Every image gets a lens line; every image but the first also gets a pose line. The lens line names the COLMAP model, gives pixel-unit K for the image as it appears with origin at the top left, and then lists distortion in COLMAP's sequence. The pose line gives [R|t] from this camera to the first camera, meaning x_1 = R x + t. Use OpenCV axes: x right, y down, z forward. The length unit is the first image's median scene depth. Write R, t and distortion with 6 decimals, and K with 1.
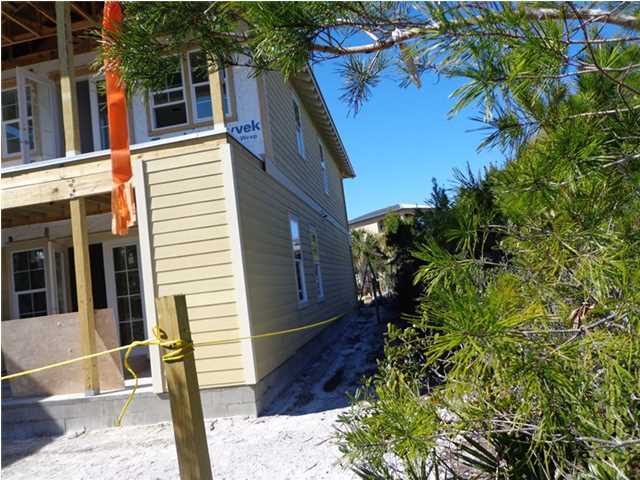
lens RADIAL K [[471.2, 0, 320.0], [0, 471.2, 240.0], [0, 0, 1]] dist [-0.003545, 0.008645]
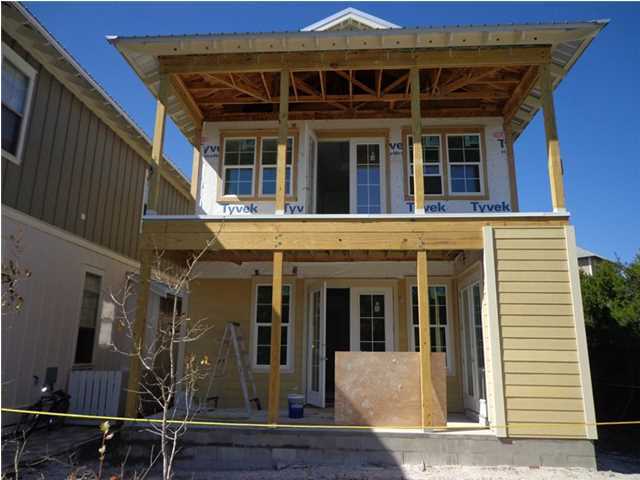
lens RADIAL K [[471.2, 0, 320.0], [0, 471.2, 240.0], [0, 0, 1]] dist [-0.003545, 0.008645]
pose [[0.986446, 0.150848, 0.064568, -0.841543], [-0.140110, 0.979159, -0.147024, 0.089166], [-0.085400, 0.135985, 0.987023, -0.102556]]
